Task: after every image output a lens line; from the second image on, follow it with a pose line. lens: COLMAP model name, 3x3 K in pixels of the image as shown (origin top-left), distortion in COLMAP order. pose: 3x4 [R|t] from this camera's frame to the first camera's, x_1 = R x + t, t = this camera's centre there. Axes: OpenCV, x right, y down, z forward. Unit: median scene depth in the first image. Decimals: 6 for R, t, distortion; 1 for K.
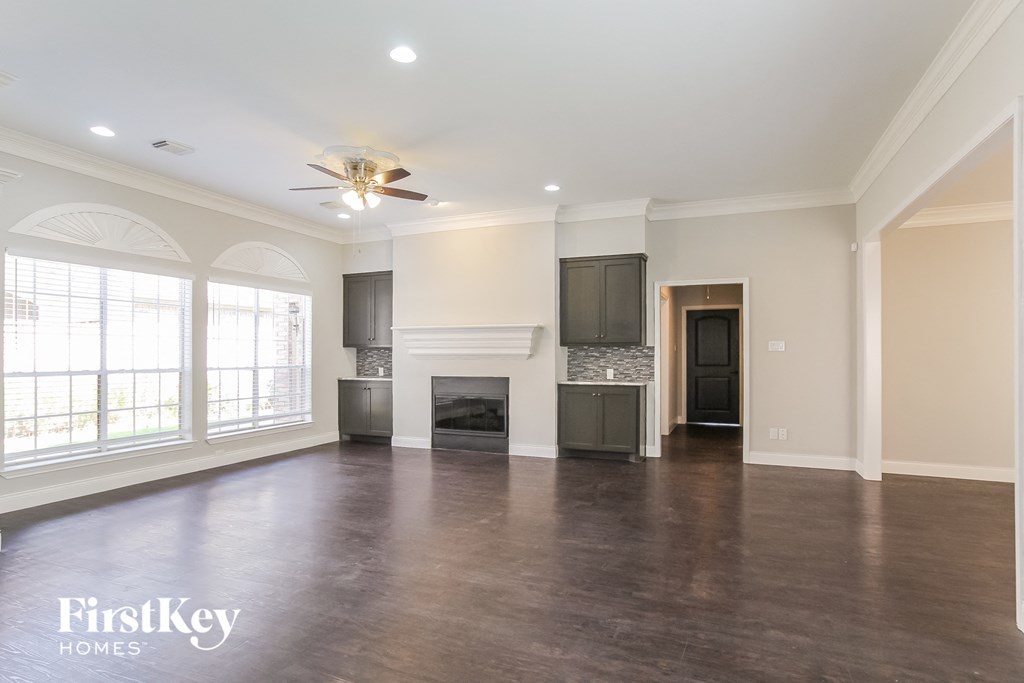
lens RADIAL K [[542.0, 0, 509.3], [0, 542.0, 359.4], [0, 0, 1]] dist [-0.048385, 0.037567]
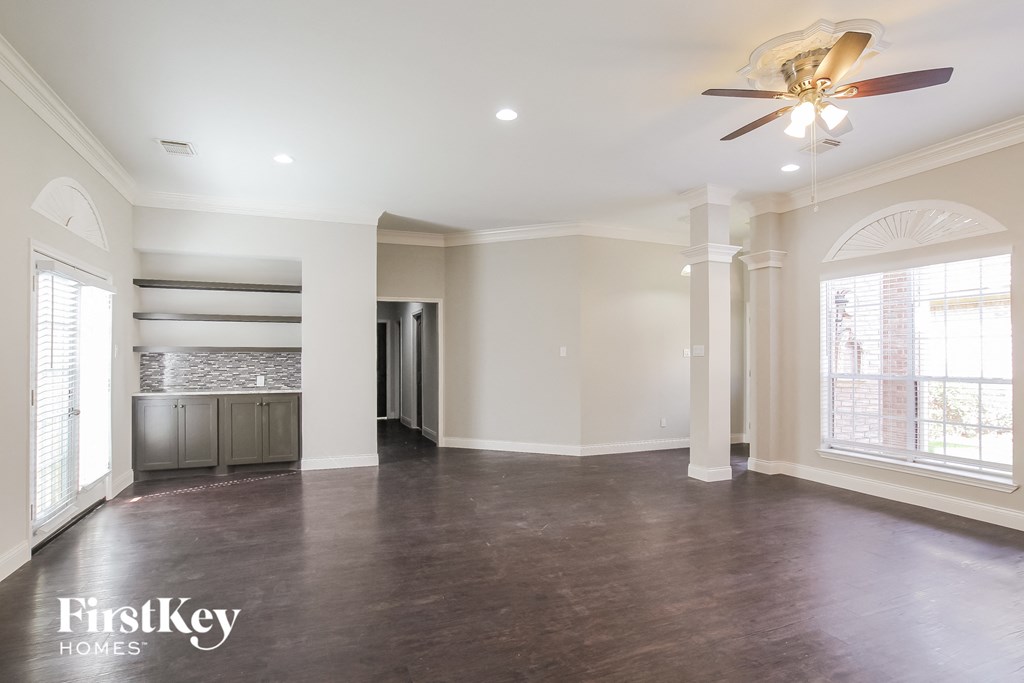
lens RADIAL K [[542.0, 0, 509.3], [0, 542.0, 359.4], [0, 0, 1]] dist [-0.048385, 0.037567]
pose [[-0.713395, 0.001779, -0.700760, 0.409457], [-0.001491, 0.999991, 0.004056, -0.012780], [0.700760, 0.003939, -0.713386, 1.168253]]
